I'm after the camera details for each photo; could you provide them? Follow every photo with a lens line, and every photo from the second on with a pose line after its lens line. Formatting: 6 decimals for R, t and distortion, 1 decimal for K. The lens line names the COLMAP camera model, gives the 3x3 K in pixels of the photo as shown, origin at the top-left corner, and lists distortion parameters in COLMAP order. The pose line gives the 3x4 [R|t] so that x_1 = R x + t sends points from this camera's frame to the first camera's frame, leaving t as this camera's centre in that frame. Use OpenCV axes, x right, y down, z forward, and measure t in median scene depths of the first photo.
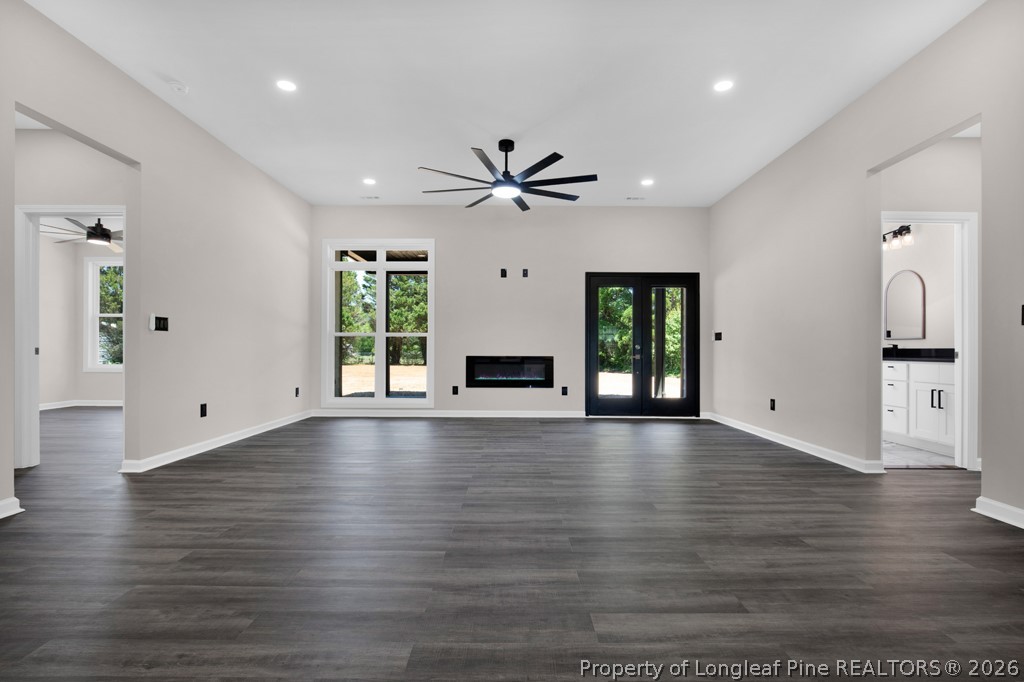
lens RADIAL K [[474.6, 0, 511.3], [0, 474.6, 343.4], [0, 0, 1]] dist [-0.011682, 0.002431]
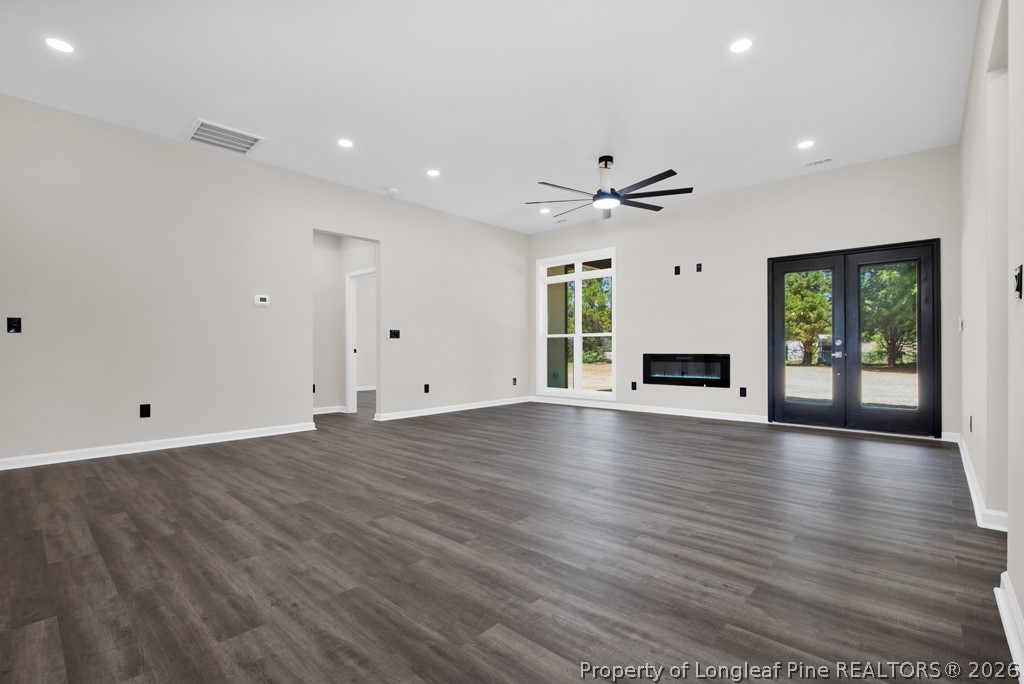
lens RADIAL K [[474.6, 0, 509.1], [0, 474.6, 347.1], [0, 0, 1]] dist [-0.011682, 0.002431]
pose [[0.727632, -0.009958, -0.685895, 0.409775], [0.017087, 0.999847, 0.003611, 0.003023], [0.685755, -0.014347, 0.727691, 0.032942]]
